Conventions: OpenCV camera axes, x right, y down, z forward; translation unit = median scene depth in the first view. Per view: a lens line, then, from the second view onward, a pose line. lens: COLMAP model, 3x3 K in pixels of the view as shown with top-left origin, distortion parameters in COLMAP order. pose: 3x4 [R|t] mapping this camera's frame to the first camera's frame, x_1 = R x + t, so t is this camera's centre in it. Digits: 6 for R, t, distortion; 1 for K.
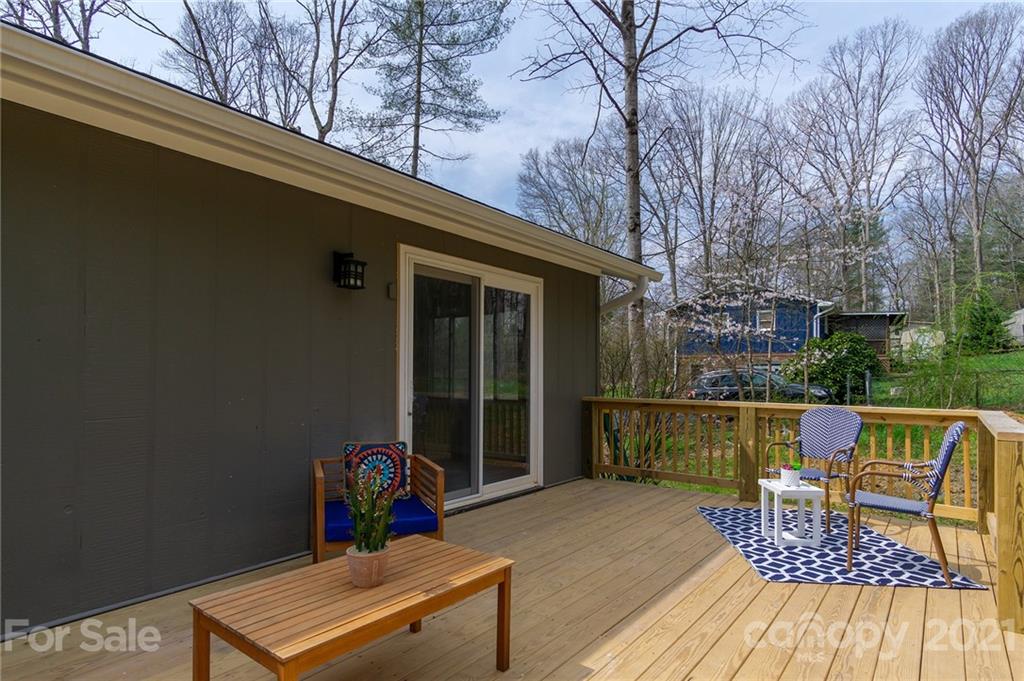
lens RADIAL K [[563.8, 0, 504.2], [0, 563.8, 366.6], [0, 0, 1]] dist [0.014175, -0.003187]
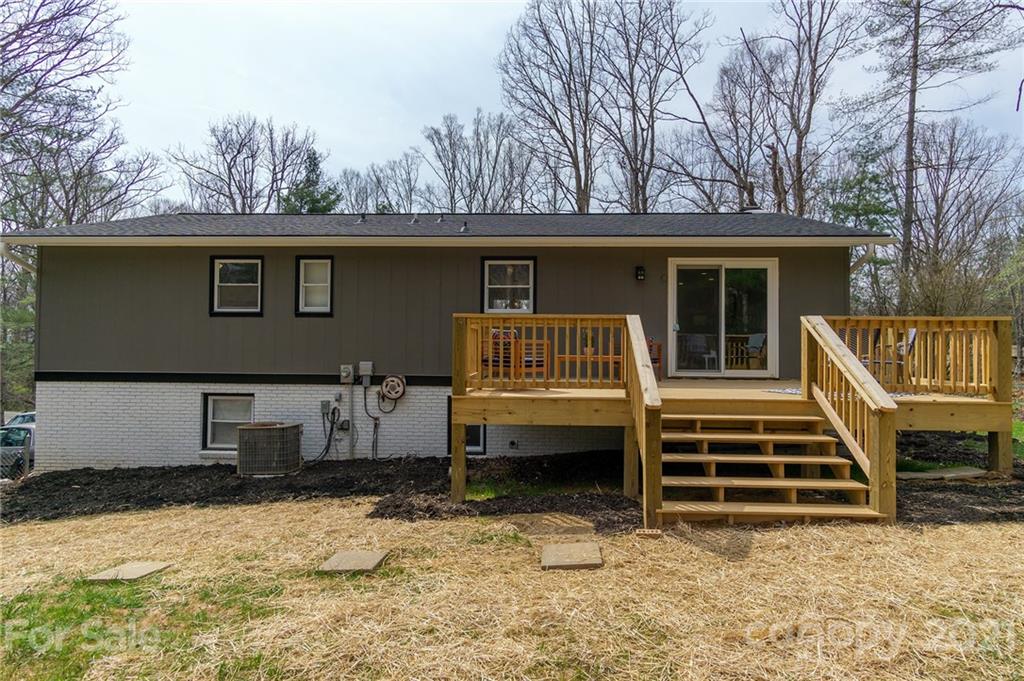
lens RADIAL K [[539.9, 0, 515.0], [0, 539.9, 340.8], [0, 0, 1]] dist [-0.000232, 0.003280]
pose [[0.581342, -0.013054, -0.813555, 0.208889], [0.007792, 0.999915, -0.010476, 0.024163], [0.813622, -0.000249, 0.581394, -0.135748]]
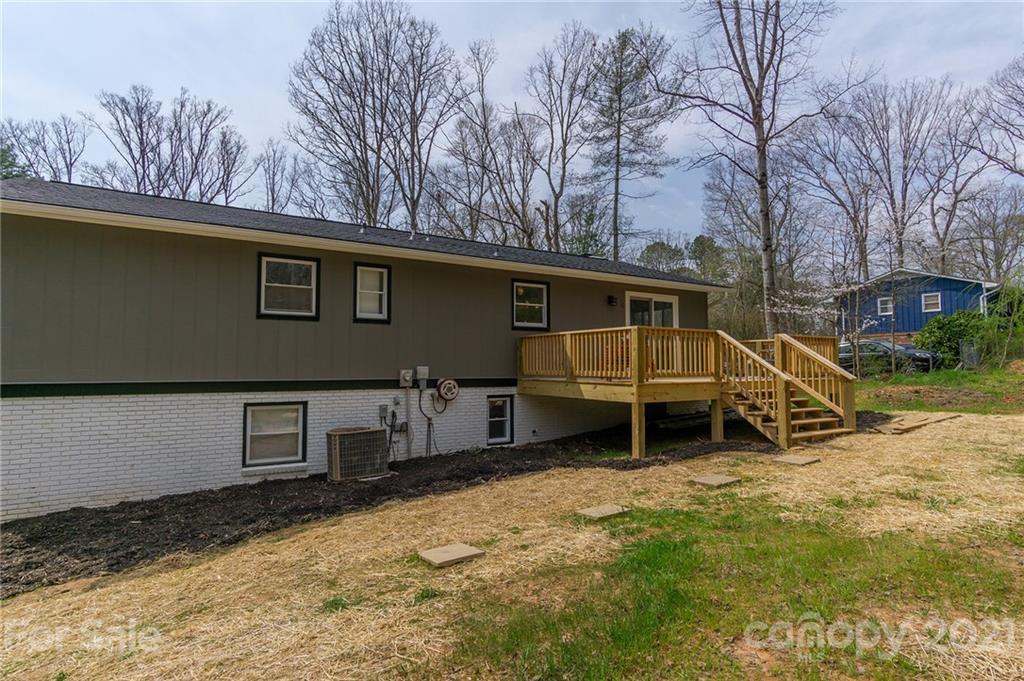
lens RADIAL K [[539.9, 0, 504.9], [0, 539.9, 347.1], [0, 0, 1]] dist [-0.000232, 0.003280]
pose [[0.939150, -0.019883, -0.342931, 0.037888], [0.011595, 0.999589, -0.026202, 0.030776], [0.343311, 0.020631, 0.938995, -0.364309]]
